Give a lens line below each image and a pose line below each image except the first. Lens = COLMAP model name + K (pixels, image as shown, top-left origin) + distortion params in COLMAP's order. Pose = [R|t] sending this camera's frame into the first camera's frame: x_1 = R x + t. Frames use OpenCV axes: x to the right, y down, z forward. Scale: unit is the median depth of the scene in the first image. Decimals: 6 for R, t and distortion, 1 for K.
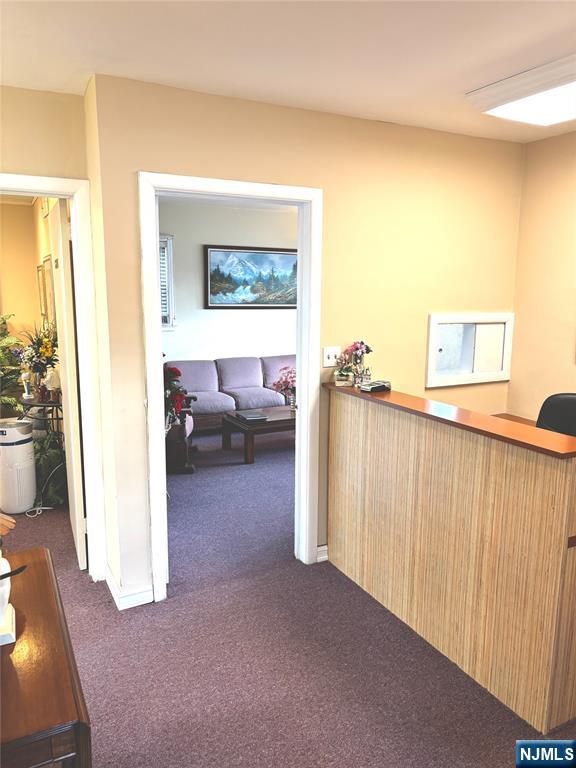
lens RADIAL K [[581.8, 0, 288.5], [0, 581.8, 385.3], [0, 0, 1]] dist [0.045396, -0.020406]
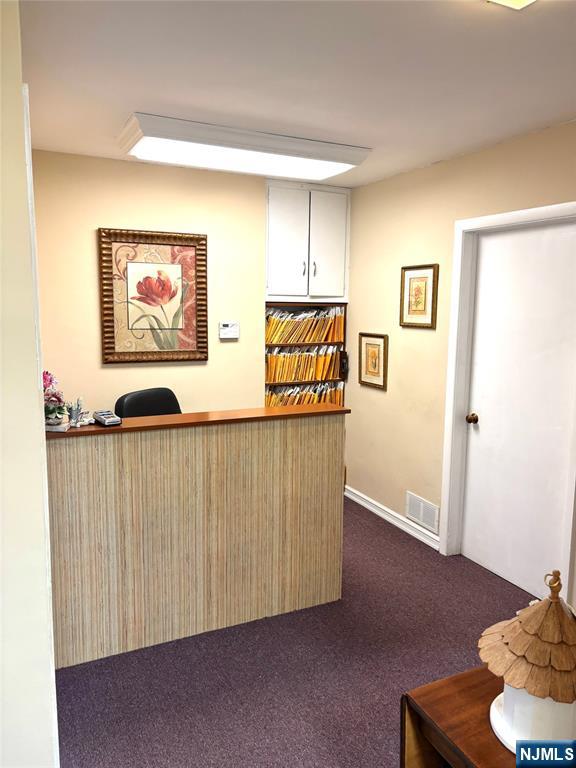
lens RADIAL K [[581.8, 0, 288.6], [0, 581.8, 383.6], [0, 0, 1]] dist [0.045396, -0.020406]
pose [[0.035645, -0.151363, 0.987835, -0.611675], [0.161242, 0.976384, 0.143790, -0.115011], [-0.986271, 0.154155, 0.059209, 0.605266]]
